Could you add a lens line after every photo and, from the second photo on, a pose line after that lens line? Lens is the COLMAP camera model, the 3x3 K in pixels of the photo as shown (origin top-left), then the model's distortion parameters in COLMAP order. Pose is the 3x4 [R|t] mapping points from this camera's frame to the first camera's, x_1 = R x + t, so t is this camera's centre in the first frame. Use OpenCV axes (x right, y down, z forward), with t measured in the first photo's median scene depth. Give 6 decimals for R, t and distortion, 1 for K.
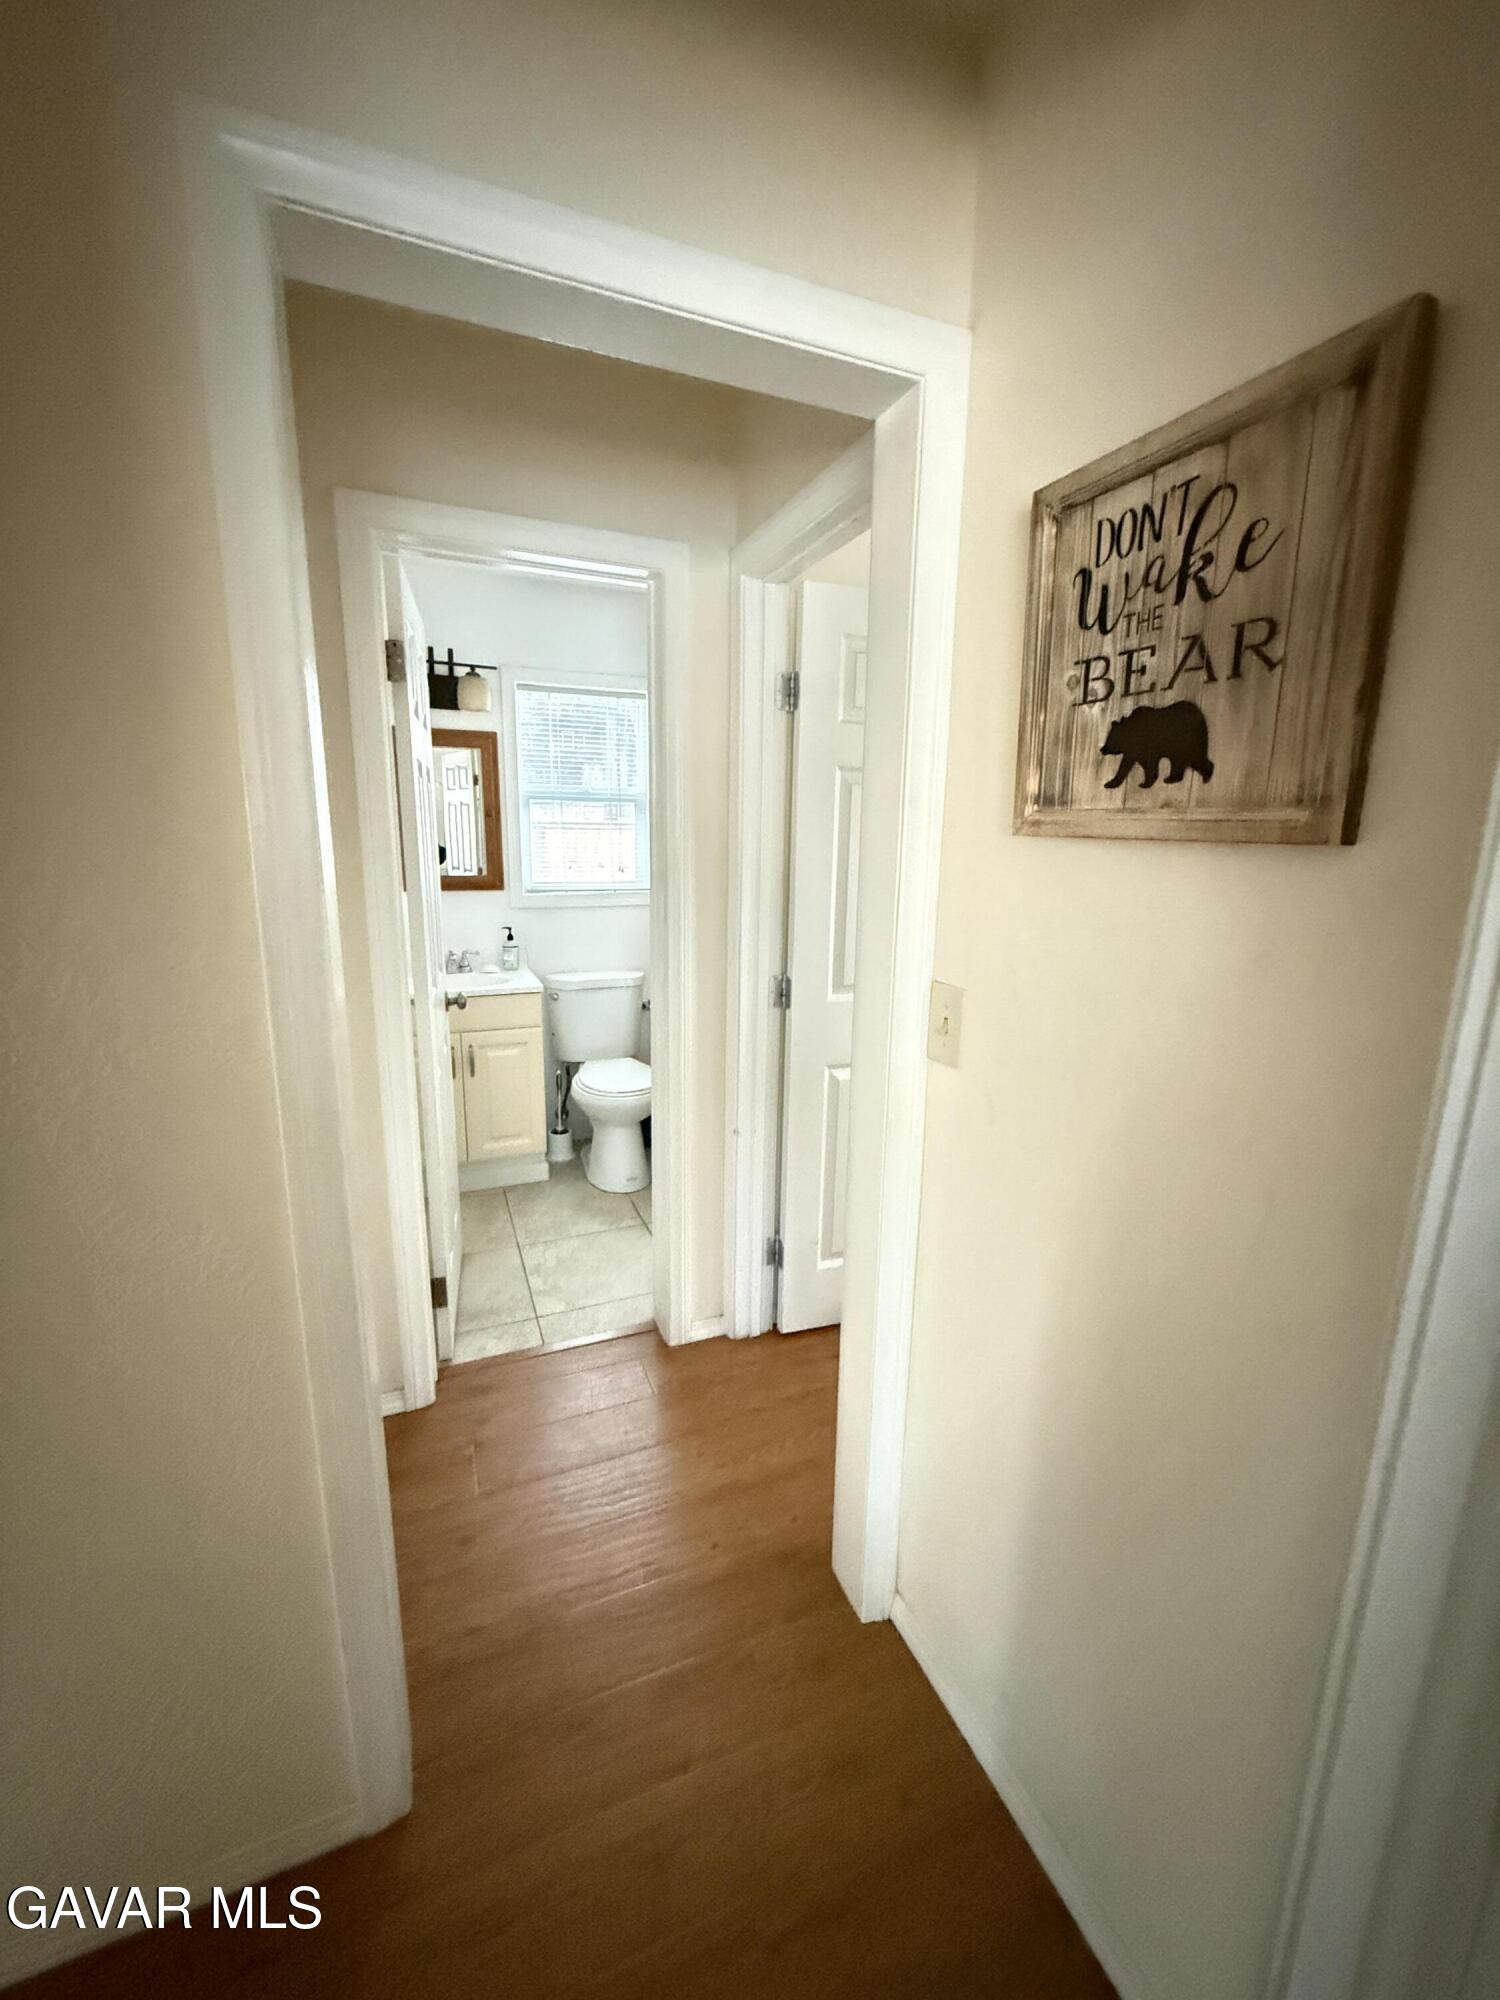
lens RADIAL K [[792.5, 0, 748.0], [0, 792.5, 995.3], [0, 0, 1]] dist [0.000307, -0.000035]
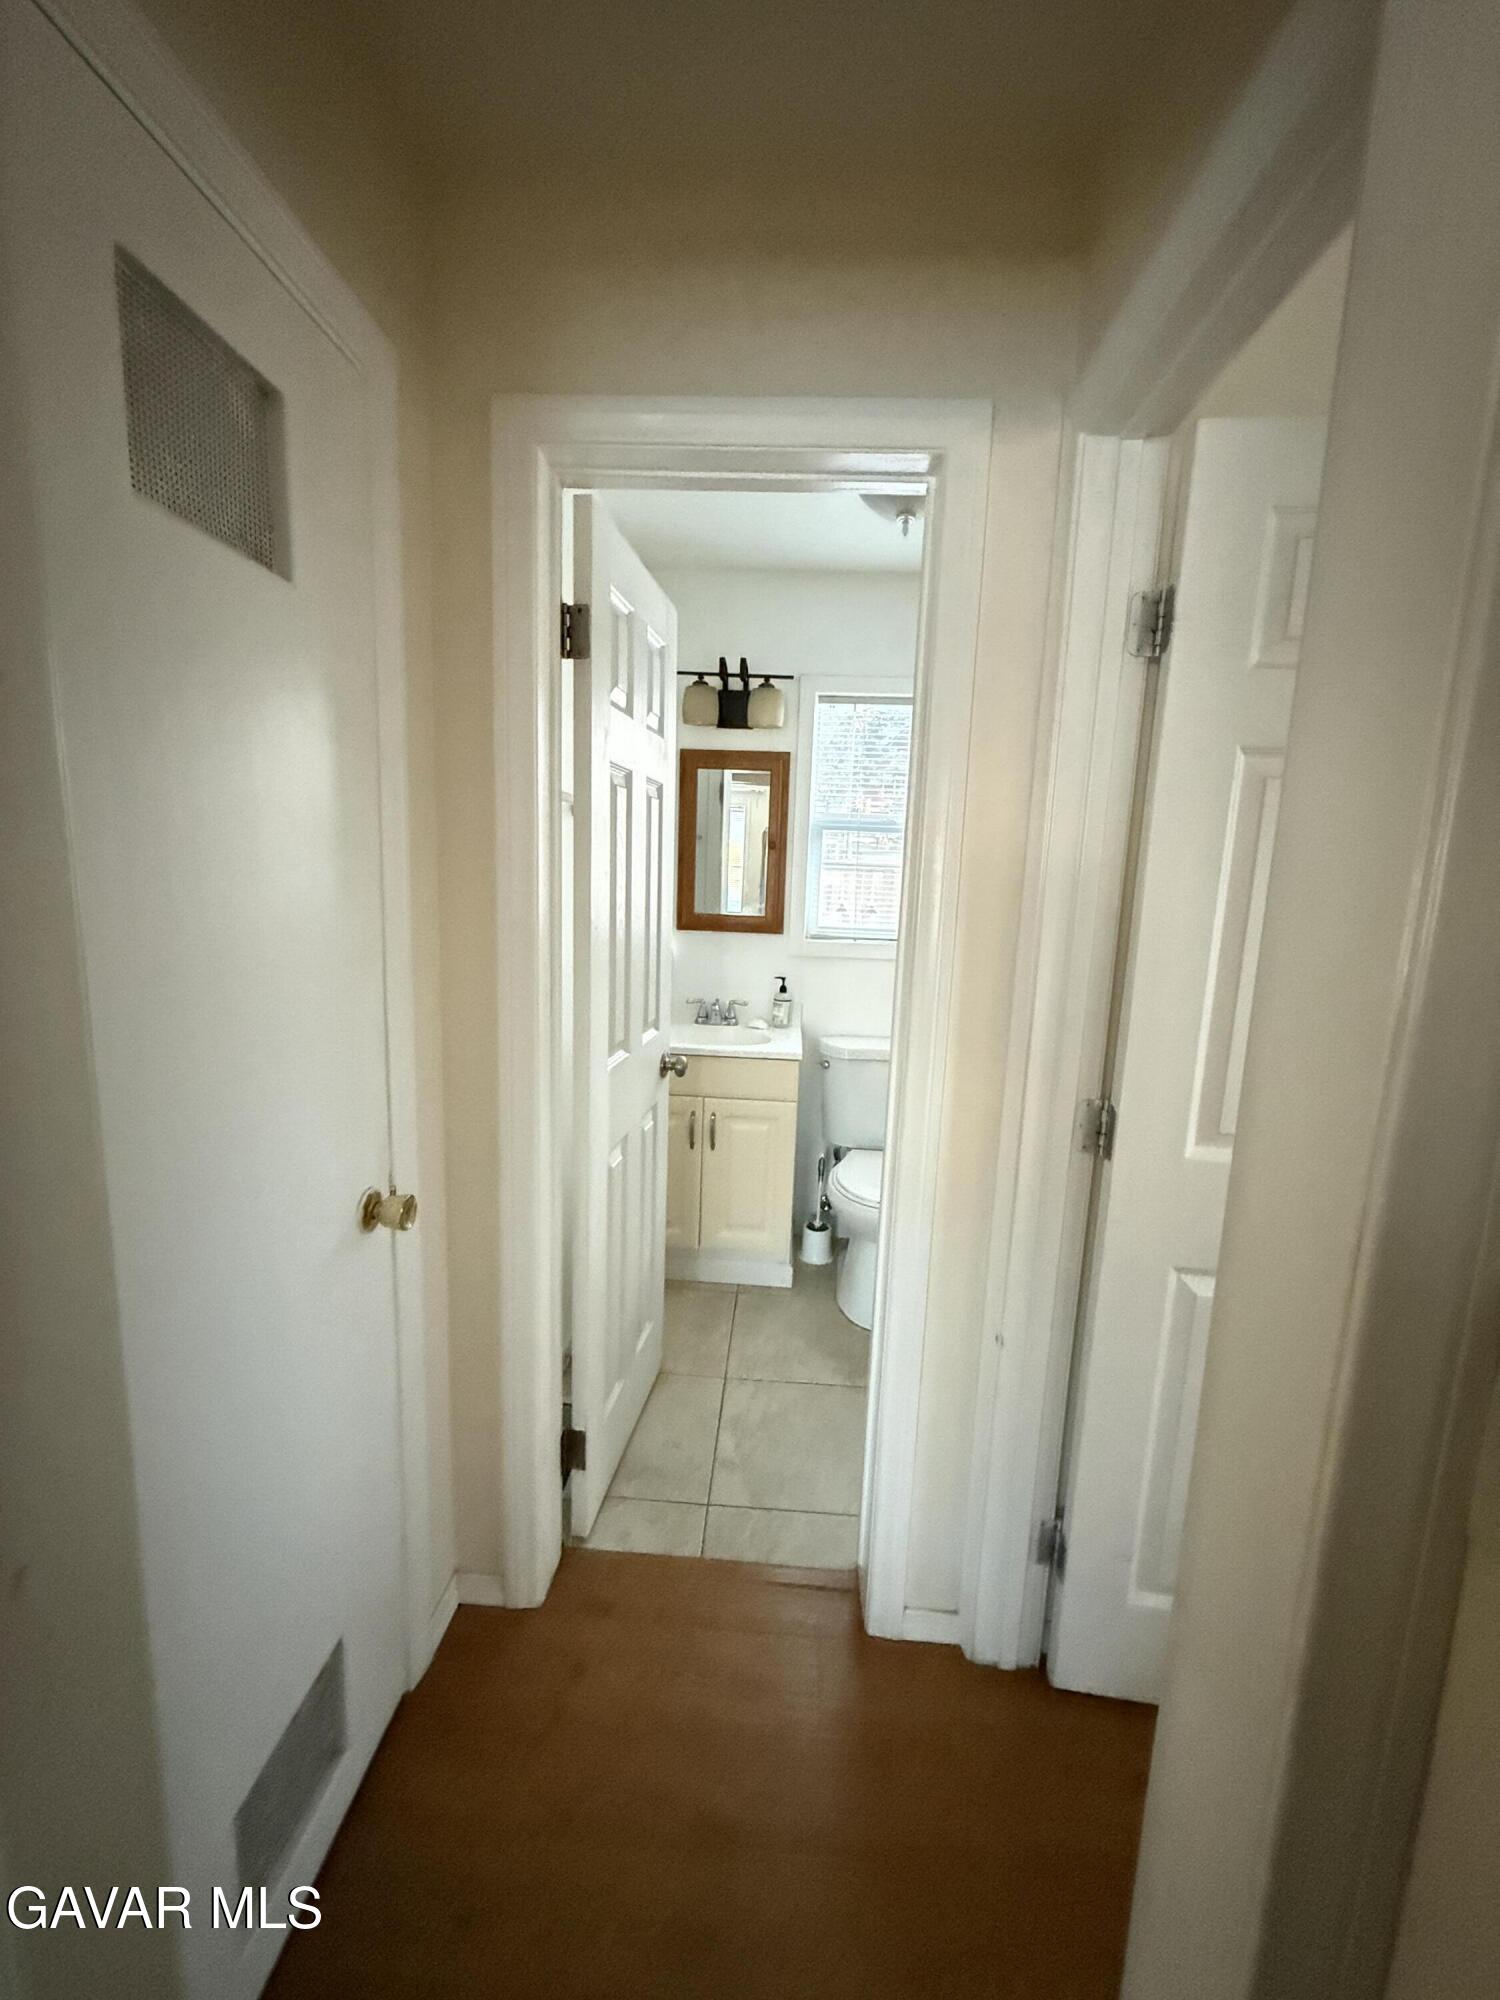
lens RADIAL K [[792.5, 0, 748.5], [0, 792.5, 996.0], [0, 0, 1]] dist [0.000307, -0.000035]
pose [[0.899949, 0.084618, -0.427705, 0.036936], [-0.108071, 0.993666, -0.030807, -0.040098], [0.422389, 0.073948, 0.903393, 0.241824]]
